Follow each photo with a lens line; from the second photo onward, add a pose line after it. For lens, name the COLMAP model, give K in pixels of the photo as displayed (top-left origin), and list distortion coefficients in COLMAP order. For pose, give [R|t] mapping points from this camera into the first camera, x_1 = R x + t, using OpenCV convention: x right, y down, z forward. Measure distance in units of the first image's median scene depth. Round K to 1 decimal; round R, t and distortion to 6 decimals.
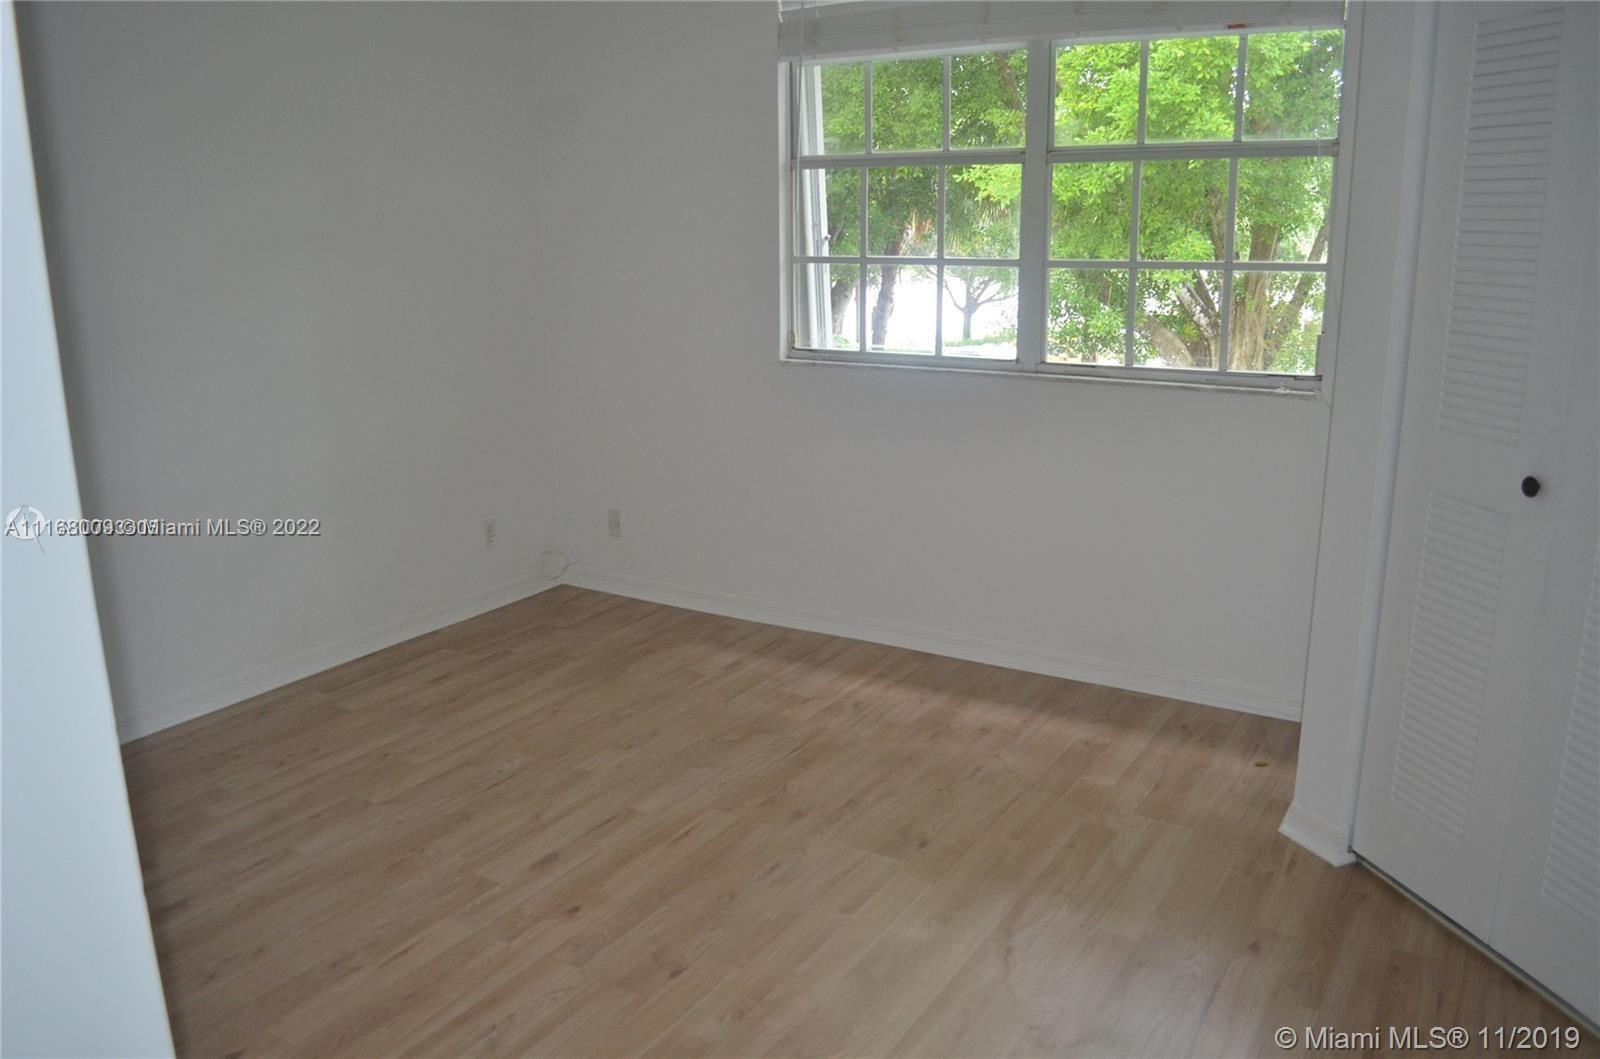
lens RADIAL K [[1271.3, 0, 800.0], [0, 1271.3, 529.5], [0, 0, 1]] dist [-0.075118, 0.002810]
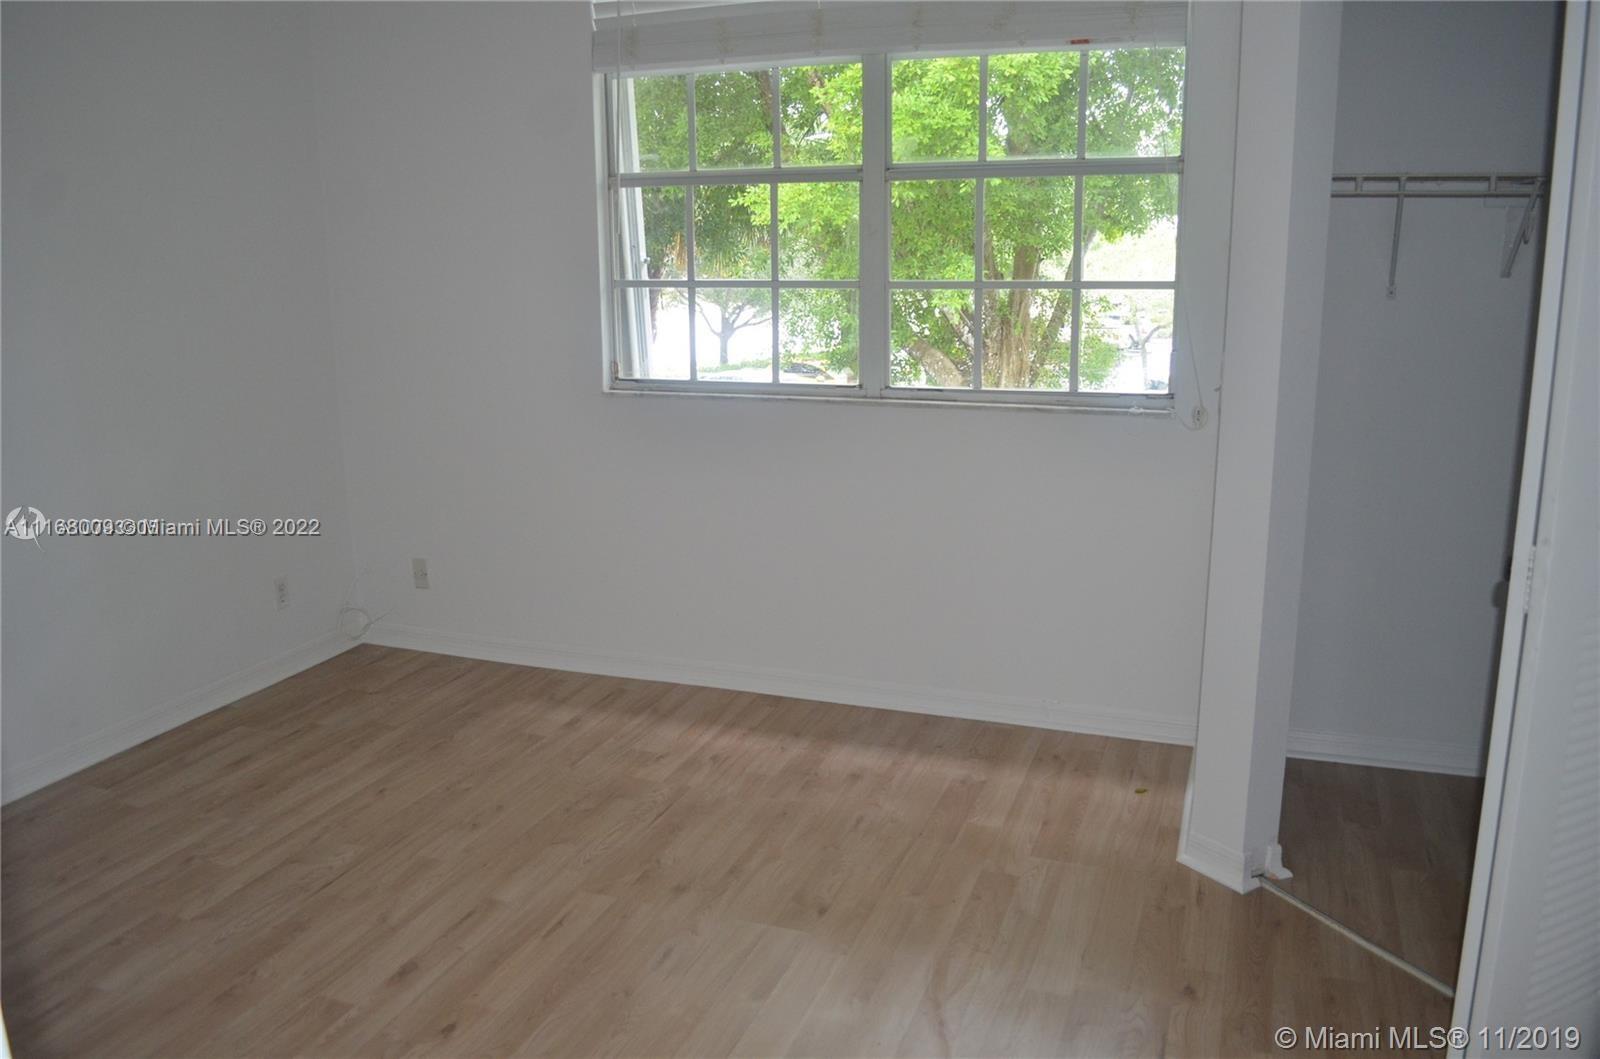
lens RADIAL K [[1271.3, 0, 800.0], [0, 1271.3, 529.5], [0, 0, 1]] dist [-0.075118, 0.002810]
pose [[0.980794, -0.043626, 0.190104, -0.064209], [0.047445, 0.998752, -0.015581, -0.012502], [-0.189187, 0.024302, 0.981640, 0.070122]]
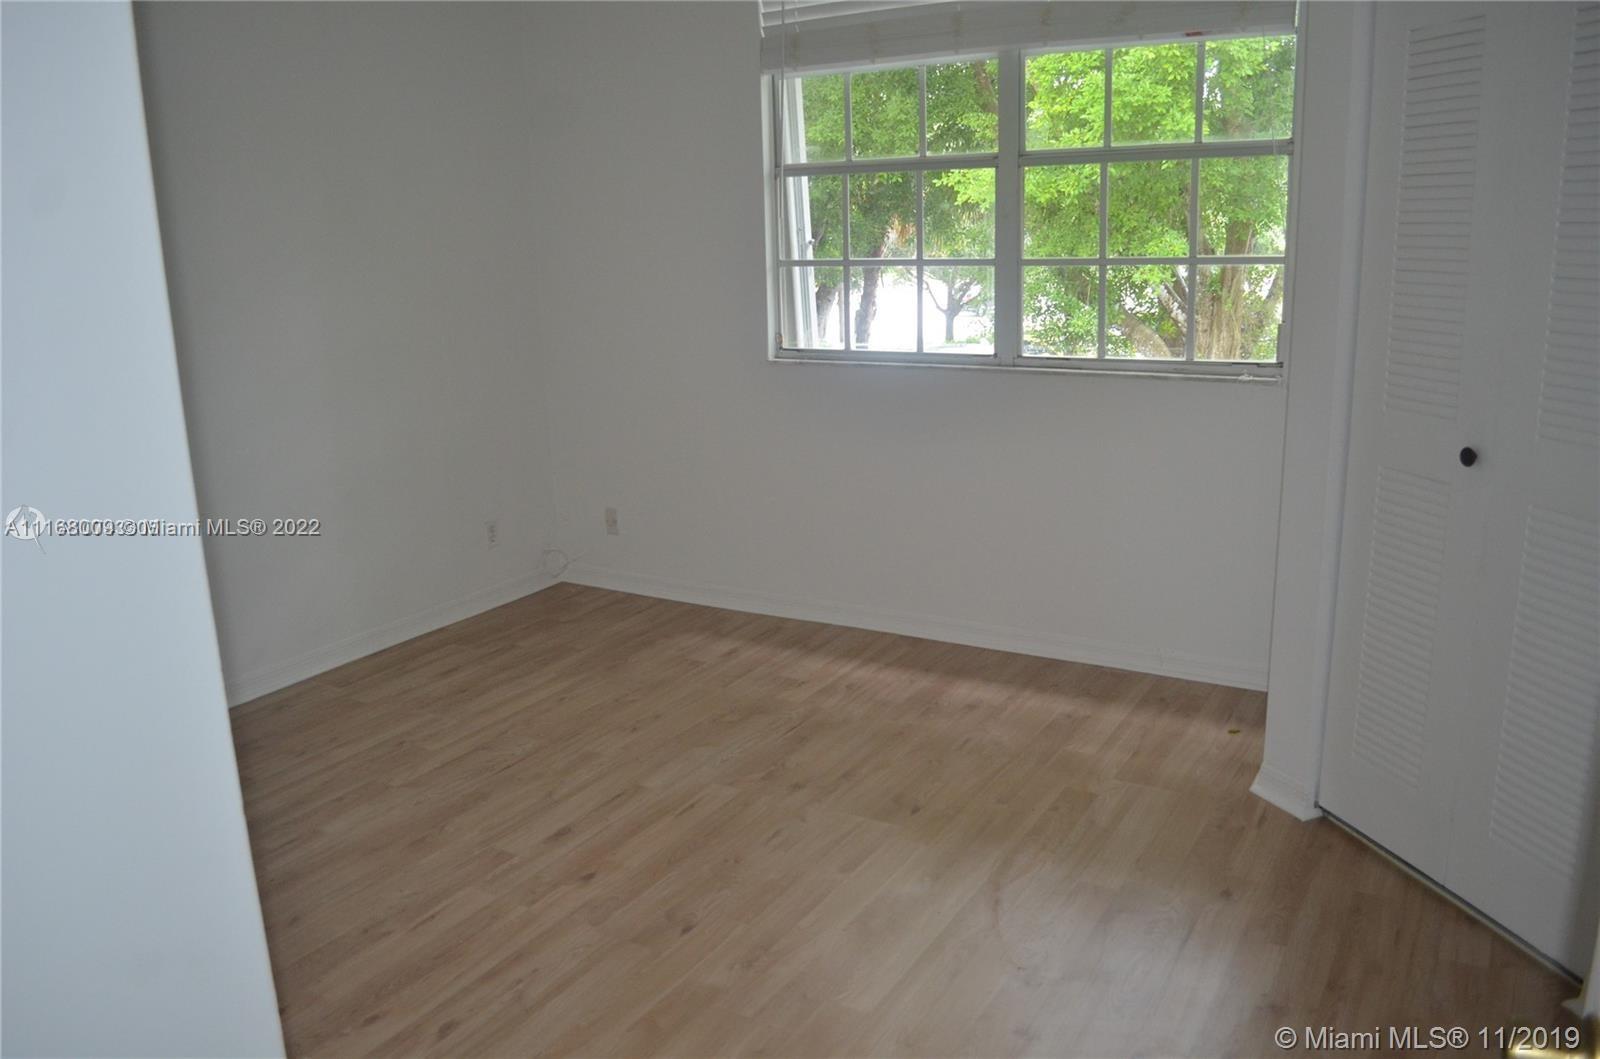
lens RADIAL K [[1271.3, 0, 800.0], [0, 1271.3, 529.5], [0, 0, 1]] dist [-0.075118, 0.002810]
pose [[0.999710, -0.021997, 0.009834, -0.003752], [0.022042, 0.999747, -0.004487, 0.012580], [-0.009733, 0.004702, 0.999942, -0.048901]]
